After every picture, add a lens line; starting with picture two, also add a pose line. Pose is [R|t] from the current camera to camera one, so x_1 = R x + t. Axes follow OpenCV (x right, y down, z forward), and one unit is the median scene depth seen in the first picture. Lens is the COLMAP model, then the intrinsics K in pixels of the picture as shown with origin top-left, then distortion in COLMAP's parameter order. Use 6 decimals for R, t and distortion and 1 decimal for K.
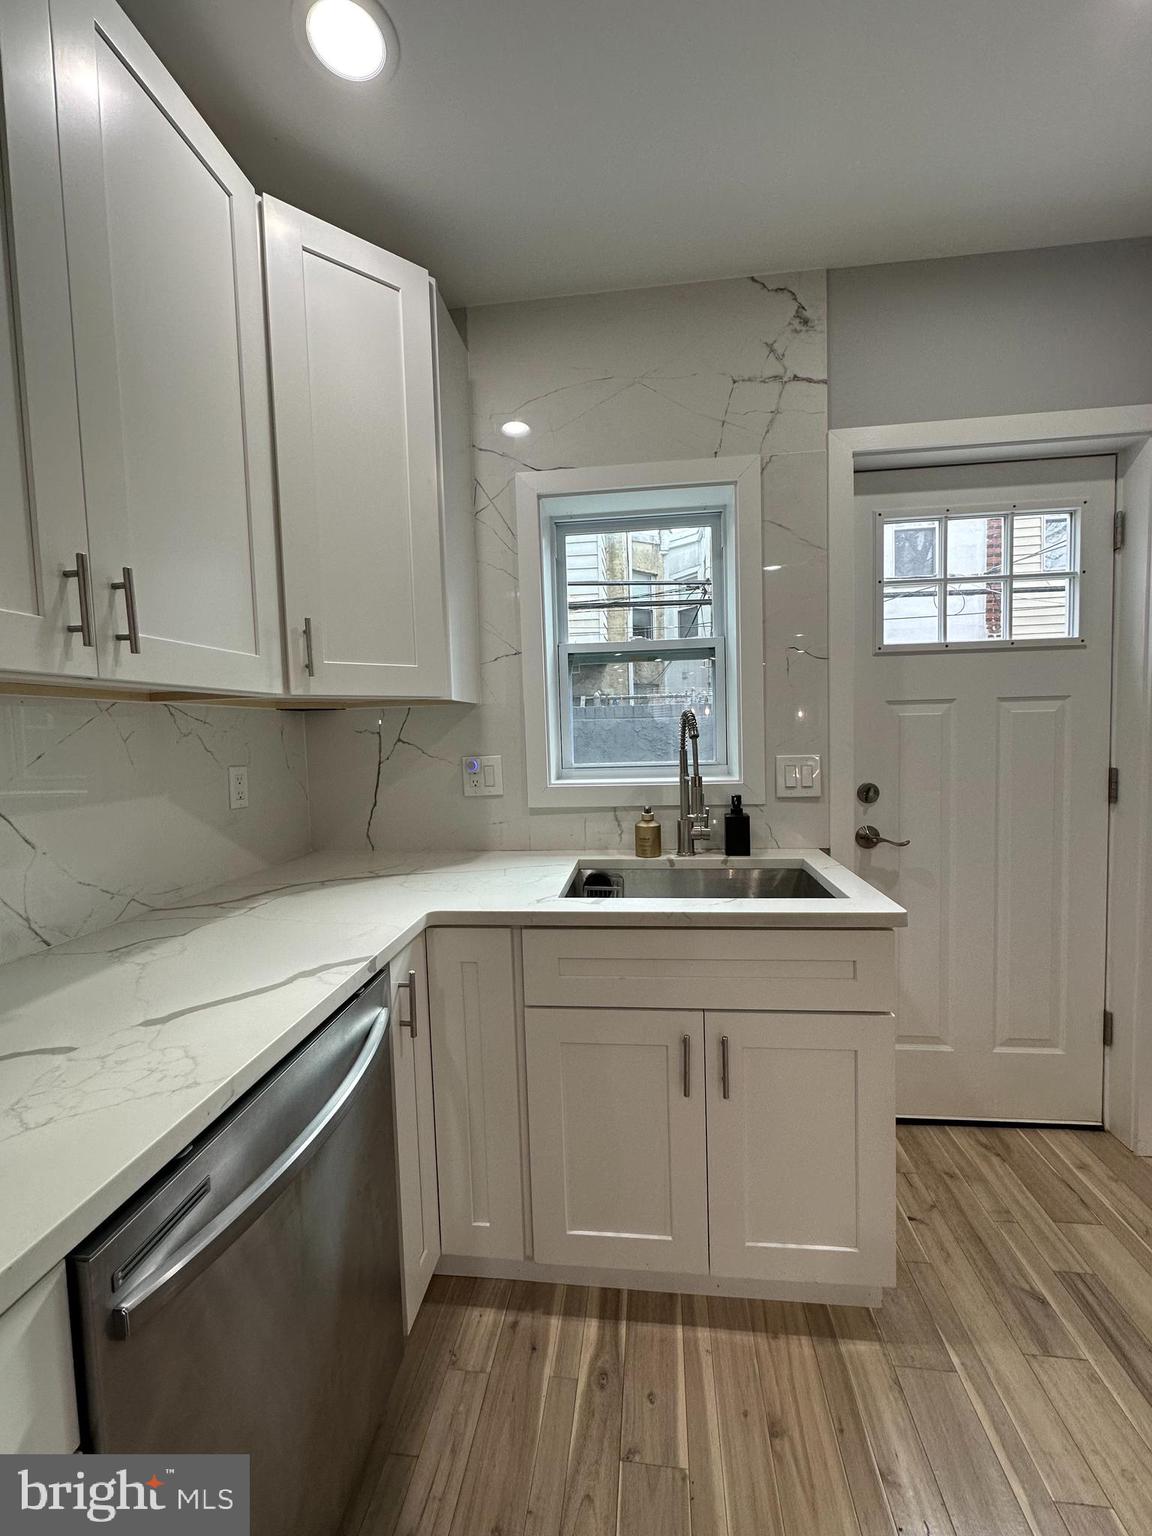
lens RADIAL K [[609.4, 0, 577.0], [0, 609.4, 766.5], [0, 0, 1]] dist [-0.002213, 0.000415]
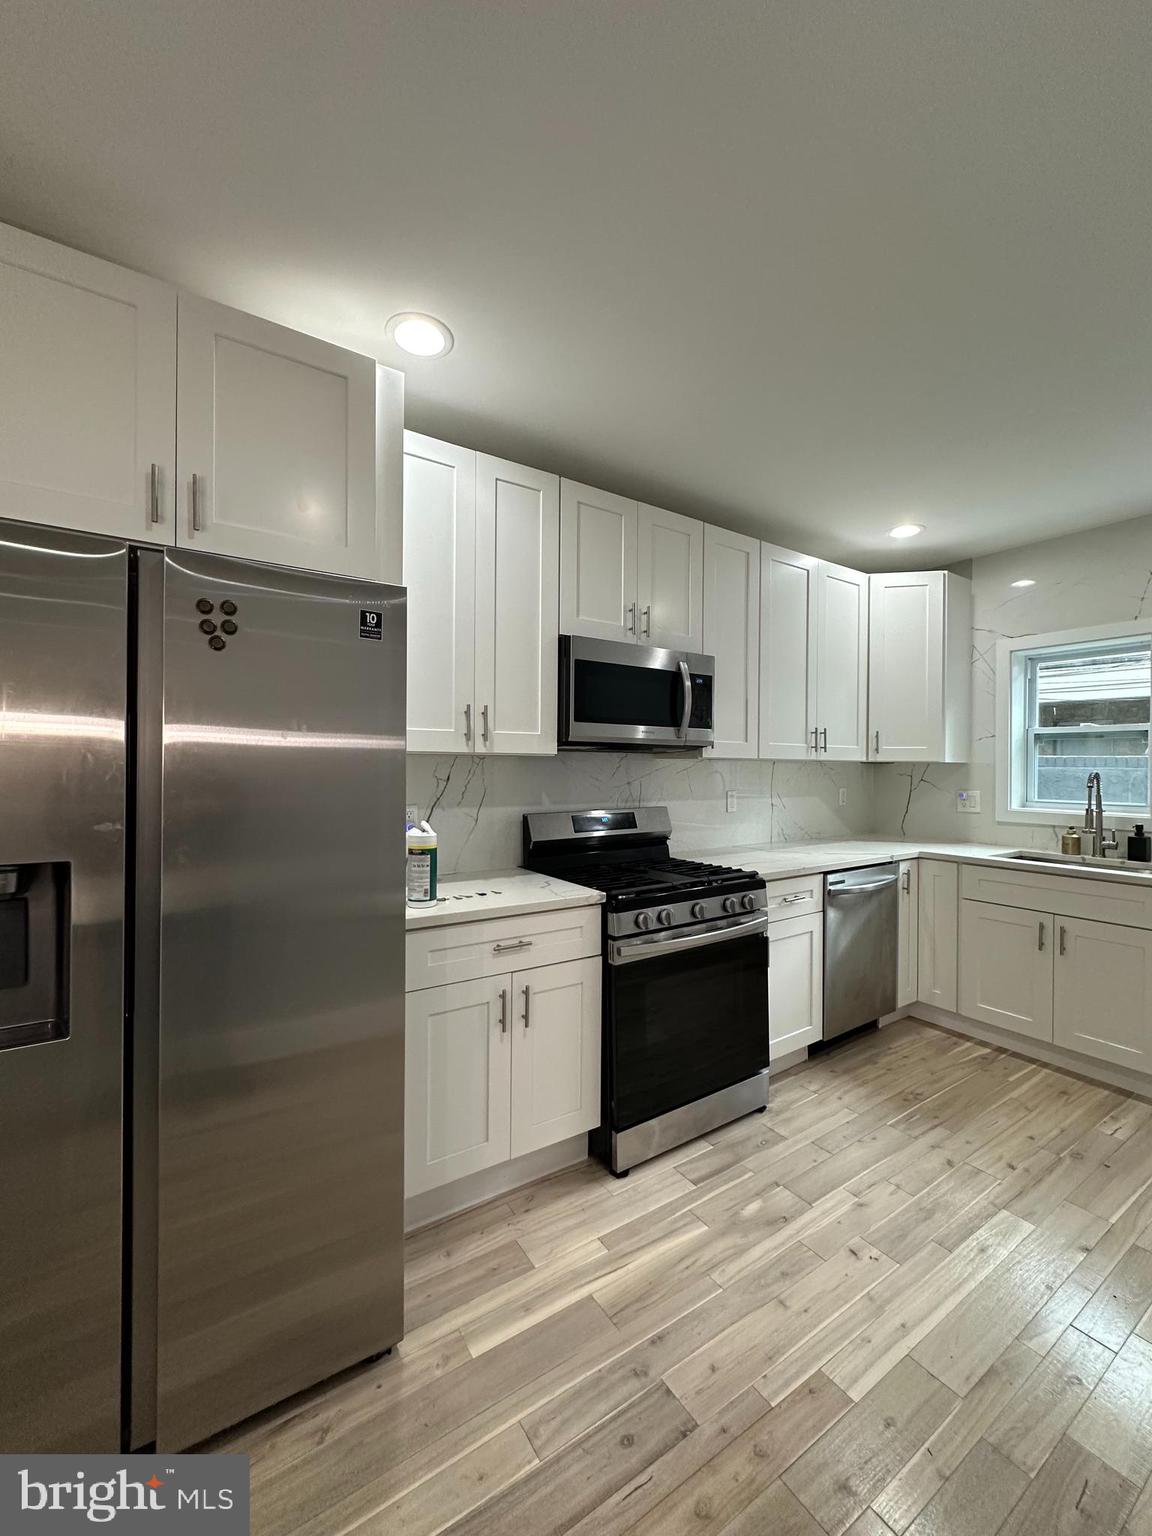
lens RADIAL K [[609.4, 0, 577.0], [0, 609.4, 766.5], [0, 0, 1]] dist [-0.002213, 0.000415]
pose [[0.646552, 0.035519, -0.762043, 0.538127], [-0.073113, 0.997202, -0.015553, 0.028427], [0.759358, 0.065771, 0.647340, -1.238838]]
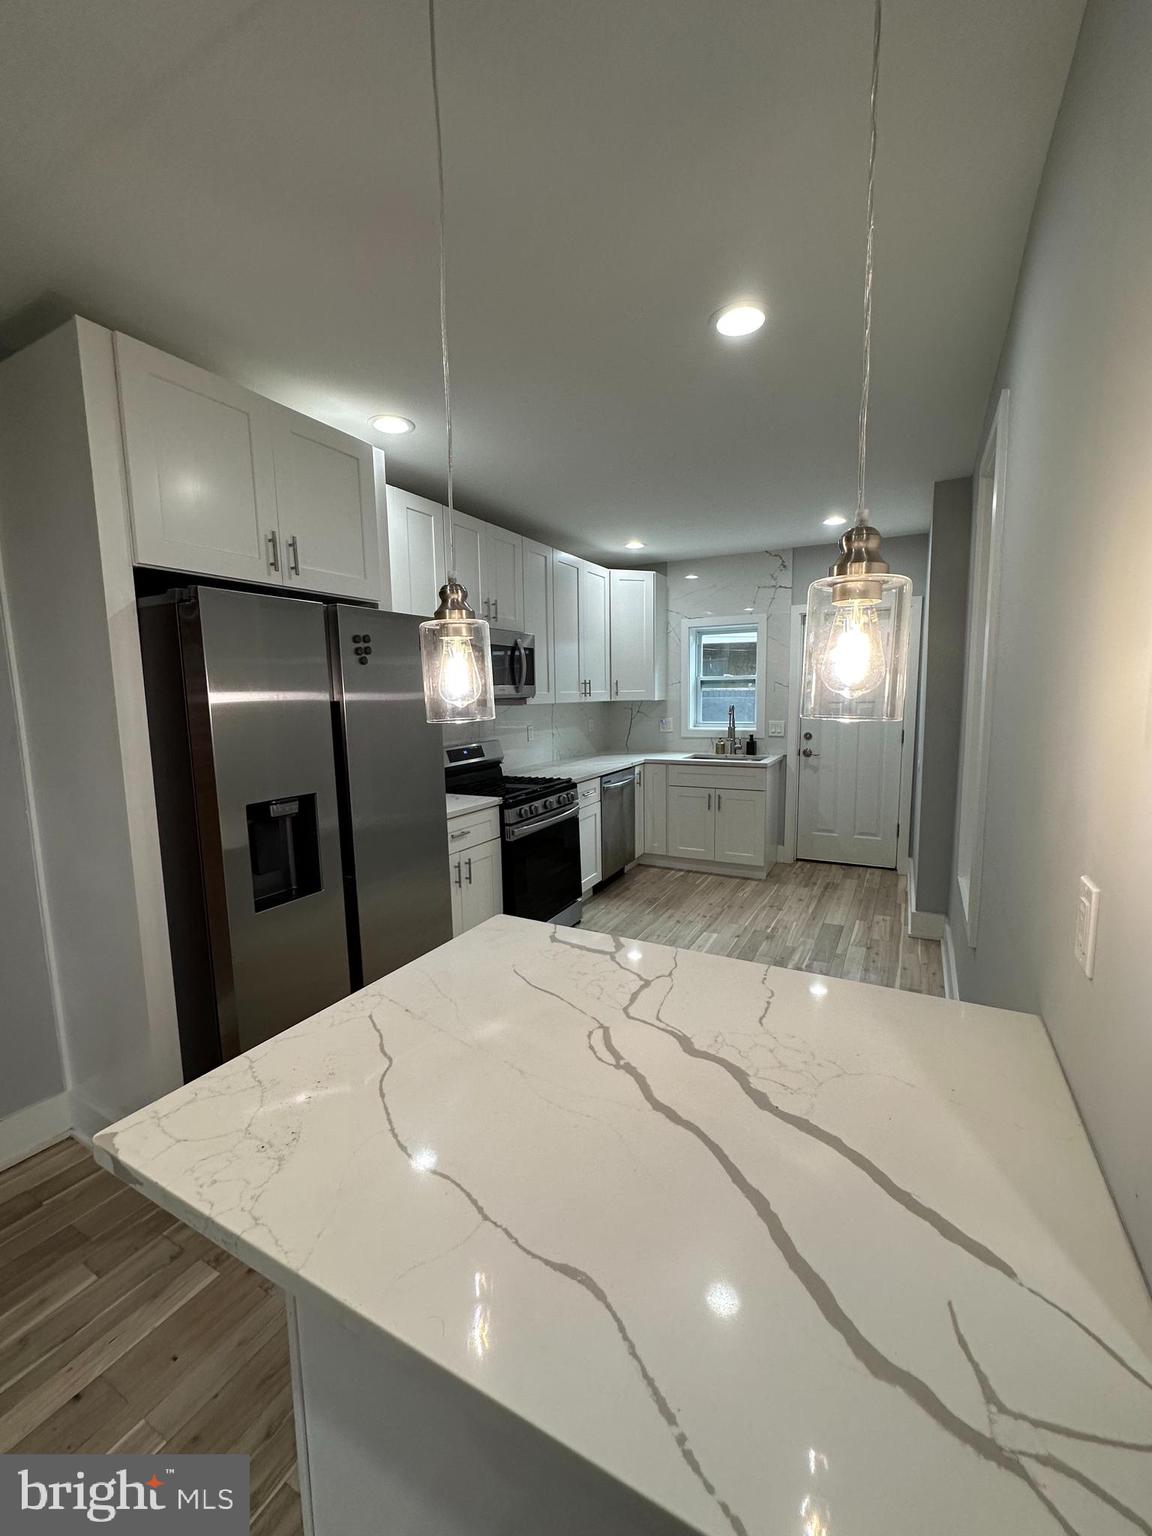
lens RADIAL K [[613.0, 0, 572.1], [0, 613.0, 766.5], [0, 0, 1]] dist [-0.002567, -0.000067]
pose [[0.928684, 0.058405, -0.366246, 0.556582], [-0.033035, 0.996624, 0.075165, 0.009361], [0.369399, -0.057705, 0.927477, -2.052342]]
